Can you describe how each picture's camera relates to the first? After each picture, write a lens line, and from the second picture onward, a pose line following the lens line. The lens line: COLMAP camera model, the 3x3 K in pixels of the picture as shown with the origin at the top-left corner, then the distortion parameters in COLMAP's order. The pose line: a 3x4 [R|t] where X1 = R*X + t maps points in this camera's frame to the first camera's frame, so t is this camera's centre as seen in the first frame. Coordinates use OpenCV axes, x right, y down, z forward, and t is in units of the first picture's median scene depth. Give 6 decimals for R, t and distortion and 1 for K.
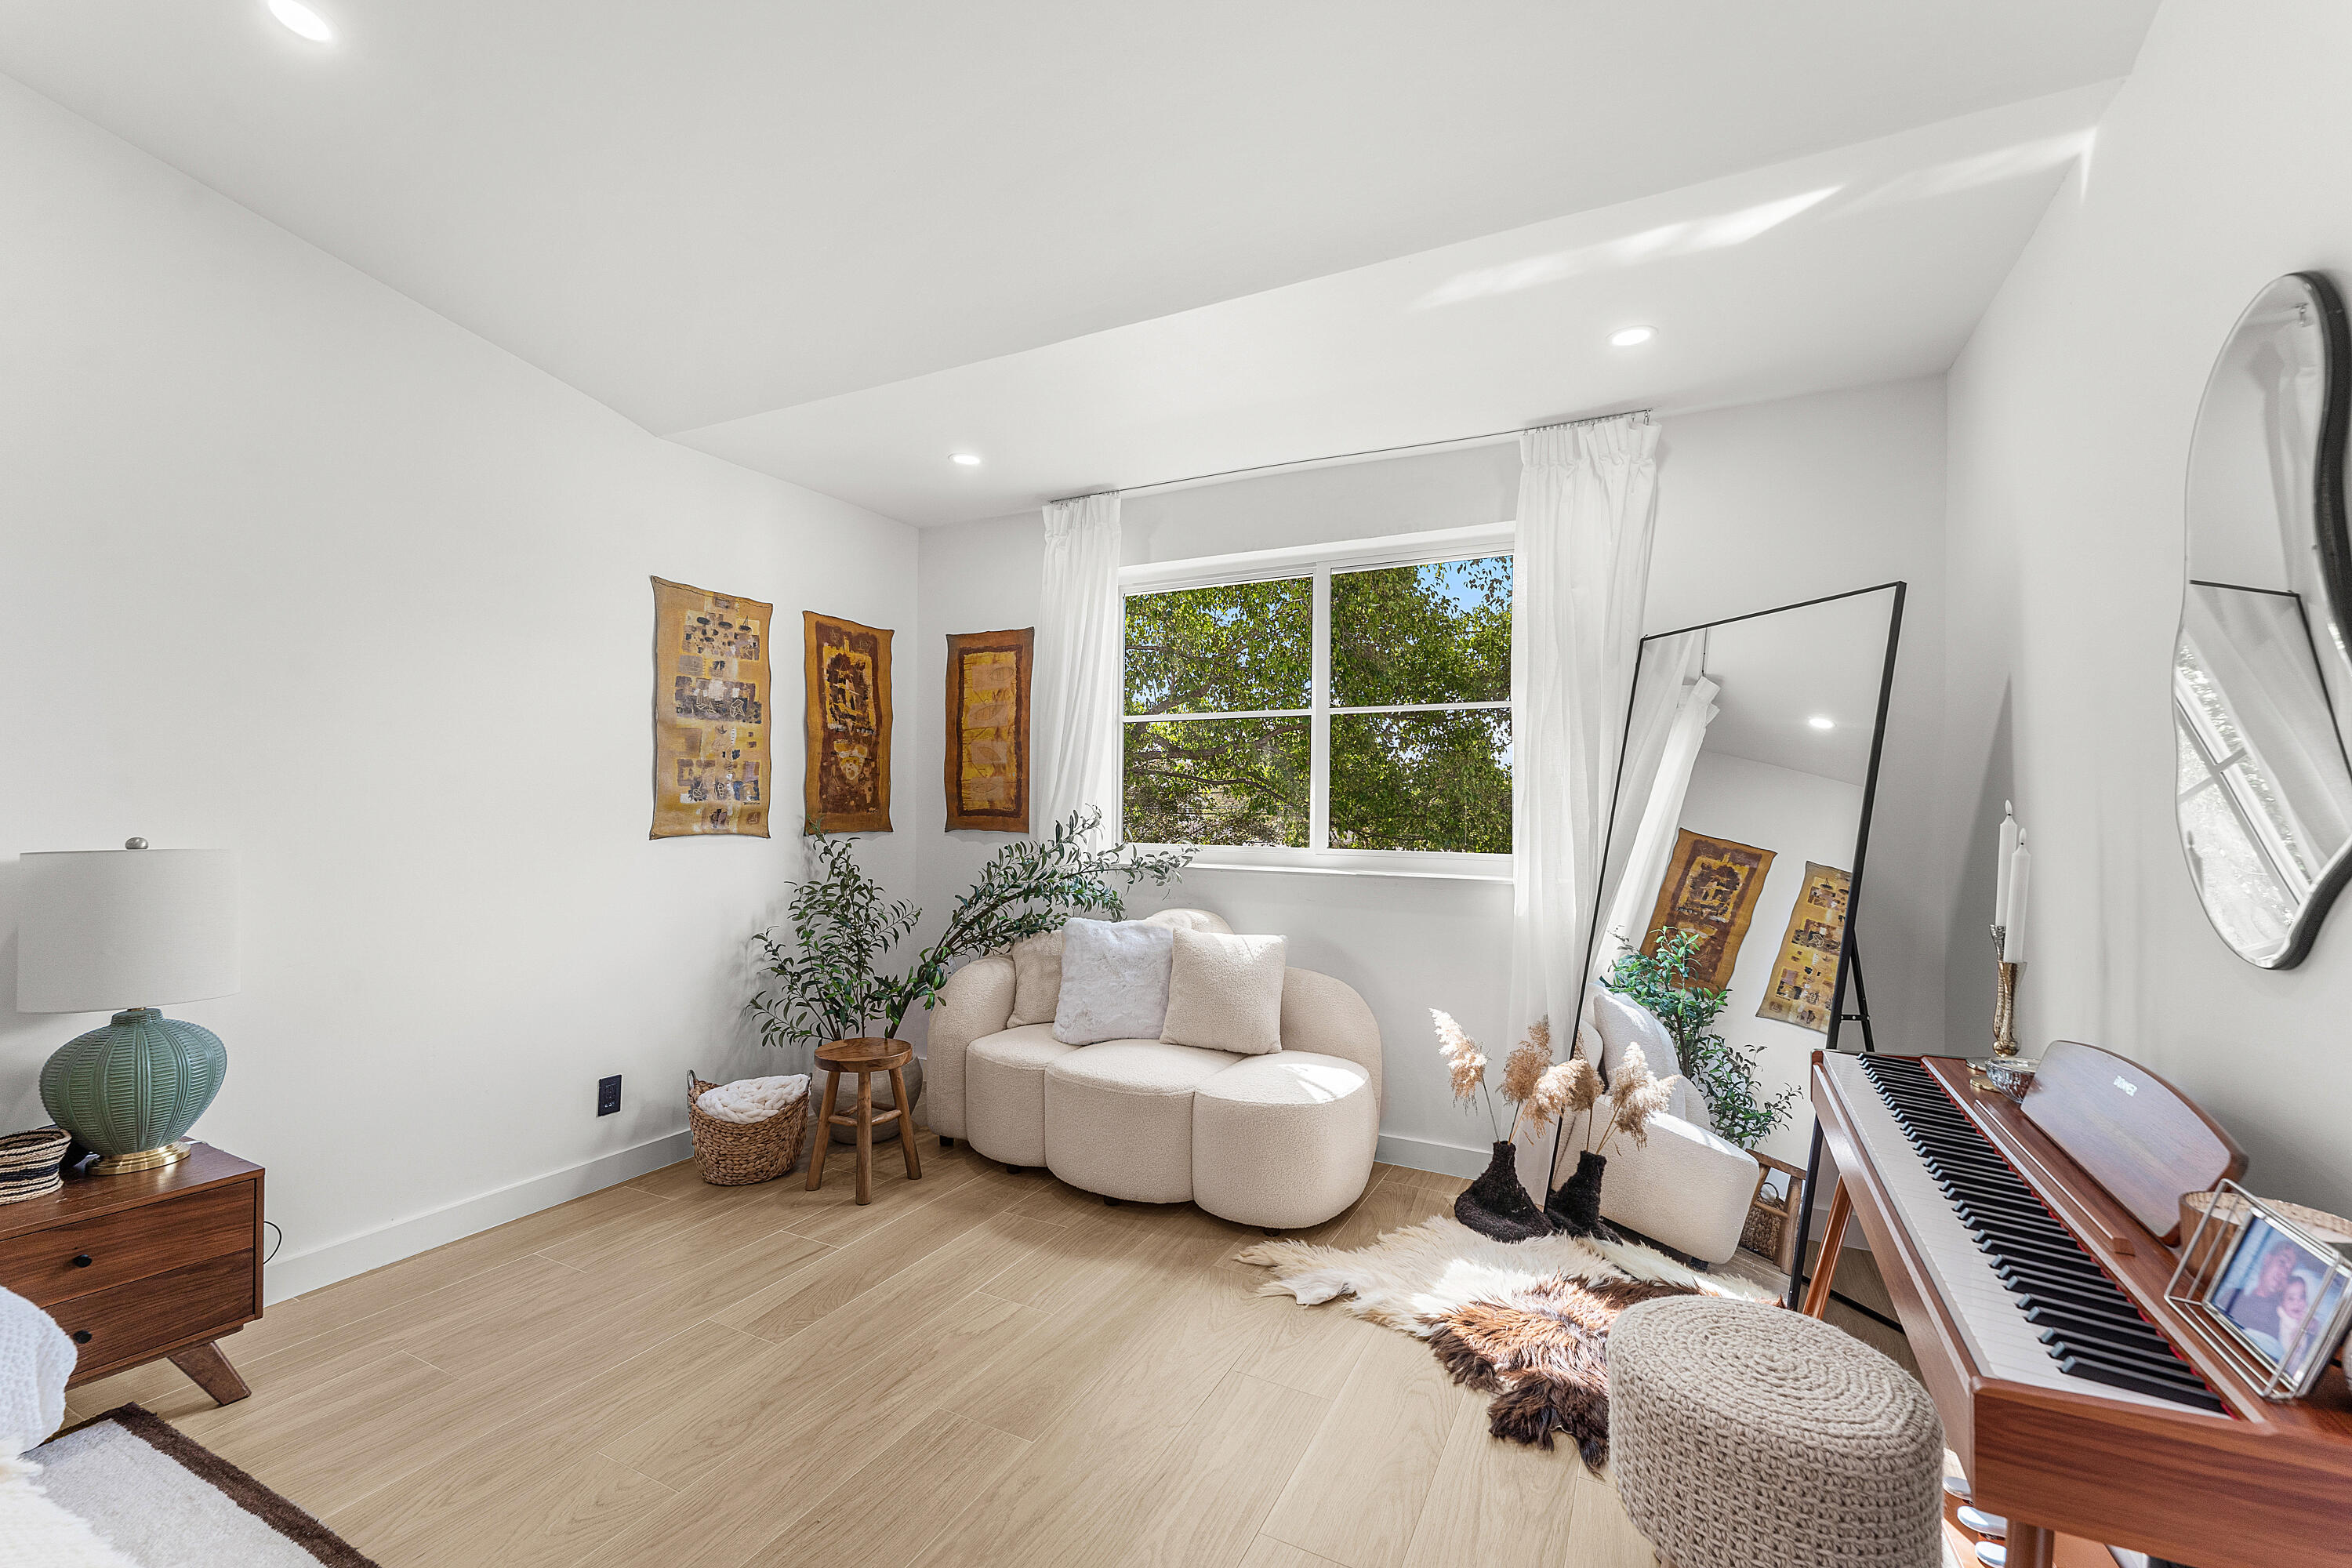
lens RADIAL K [[972.4, 0, 1170.6], [0, 972.4, 807.1], [0, 0, 1]] dist [-0.000573, 0.000142]
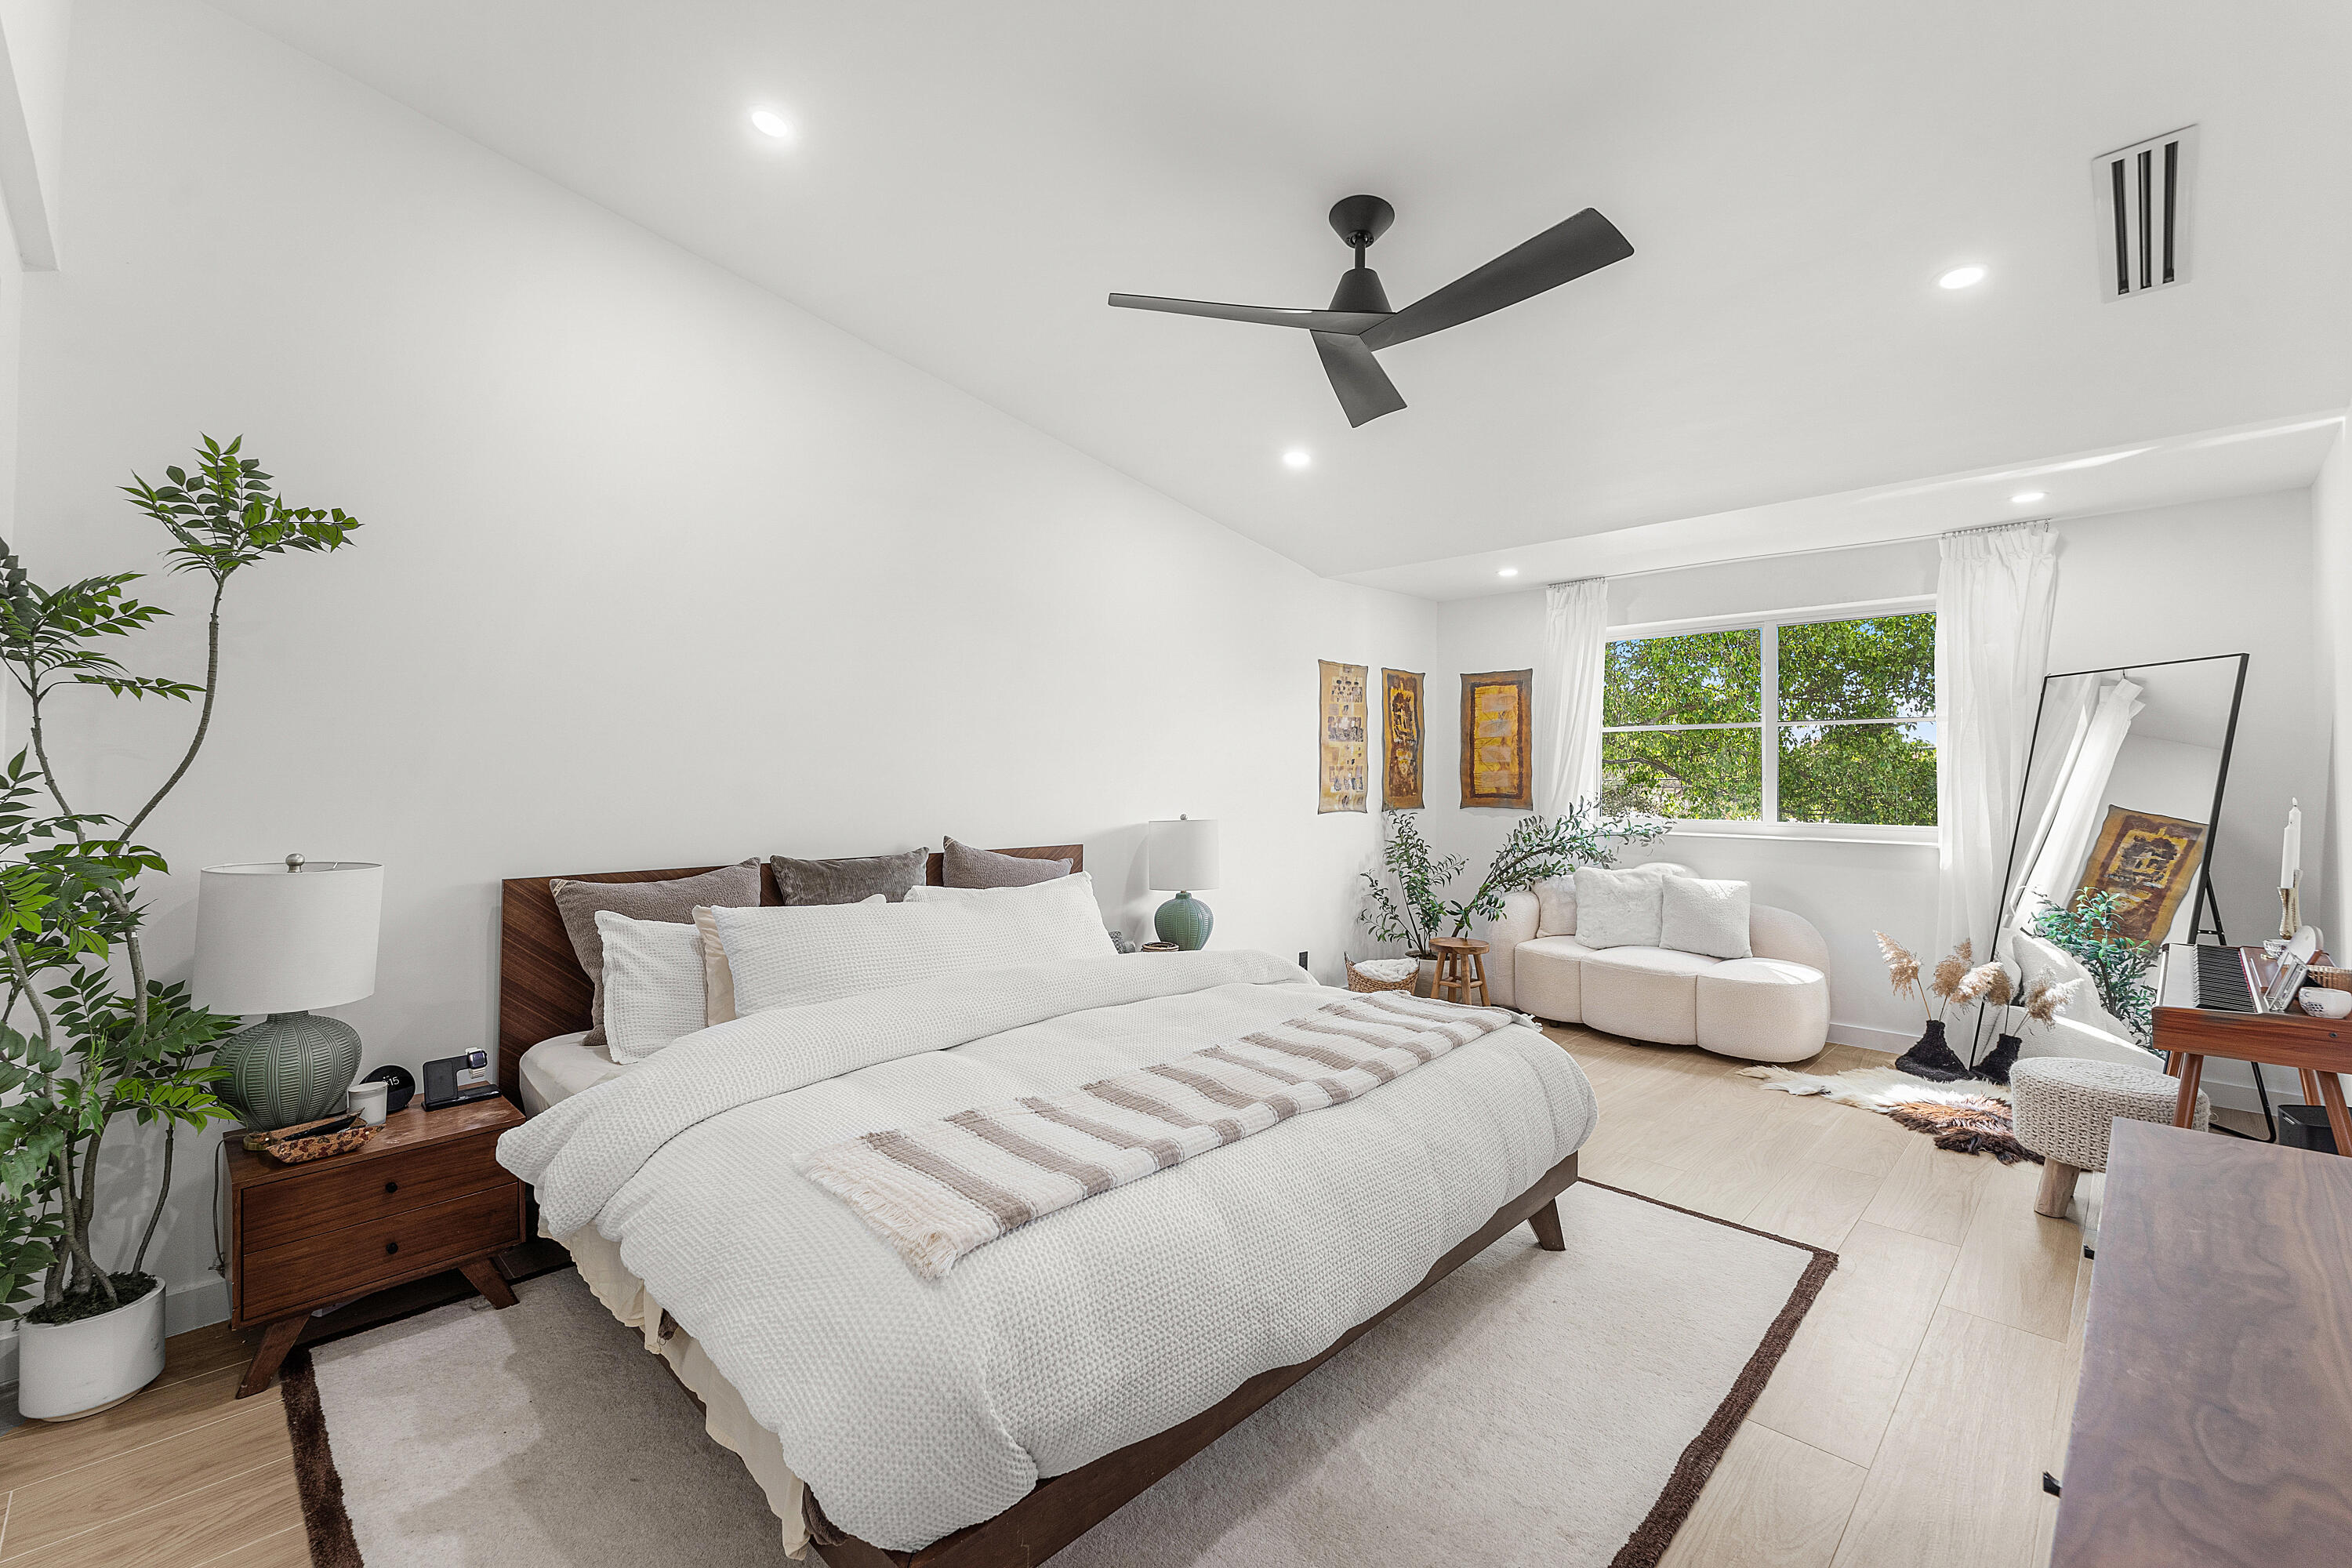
lens RADIAL K [[939.6, 0, 1166.3], [0, 939.6, 772.0], [0, 0, 1]] dist [0.002640, 0.000352]
pose [[0.945155, -0.012102, -0.326398, -0.222339], [0.010137, 0.999919, -0.007718, -0.027105], [0.326465, 0.003986, 0.945201, -0.564892]]
